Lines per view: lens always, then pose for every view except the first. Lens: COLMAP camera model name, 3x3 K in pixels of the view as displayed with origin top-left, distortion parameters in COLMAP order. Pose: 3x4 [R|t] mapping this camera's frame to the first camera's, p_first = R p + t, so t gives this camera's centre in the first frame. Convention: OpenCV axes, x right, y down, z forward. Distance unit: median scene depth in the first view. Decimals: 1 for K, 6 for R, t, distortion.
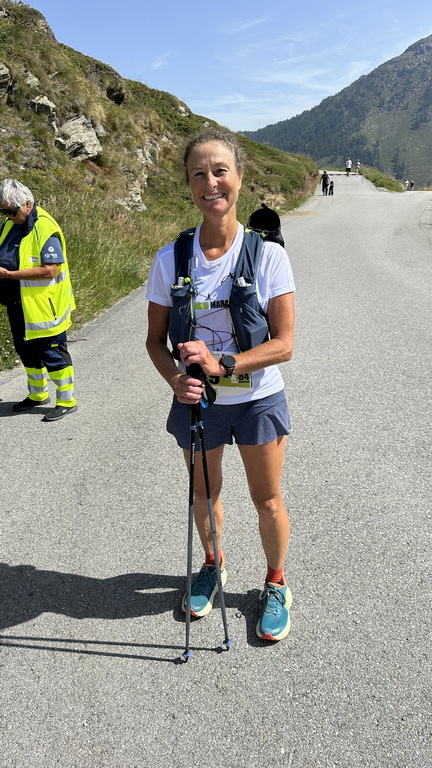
lens RADIAL K [[556.9, 0, 222.8], [0, 556.9, 380.2], [0, 0, 1]] dist [0.013032, -0.007424]
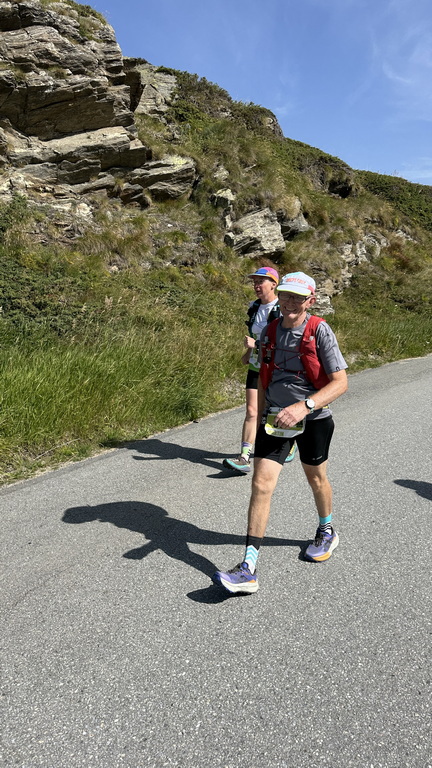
lens RADIAL K [[543.2, 0, 216.0], [0, 543.2, 384.0], [0, 0, 1]] dist [0.192602, -0.372376]
pose [[0.873044, 0.111409, -0.474745, 0.112688], [-0.183781, 0.976938, -0.108709, -0.083898], [0.451685, 0.182157, 0.873384, 0.228551]]
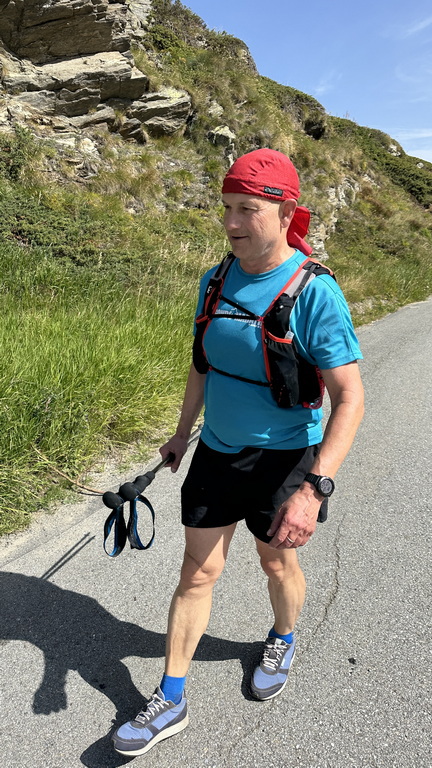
lens RADIAL K [[552.4, 0, 218.1], [0, 552.4, 386.5], [0, 0, 1]] dist [0.065665, -0.075752]
pose [[0.938484, 0.119759, -0.323890, -0.001050], [-0.139521, 0.989474, -0.038407, -0.064739], [0.315881, 0.081234, 0.945315, 0.184437]]
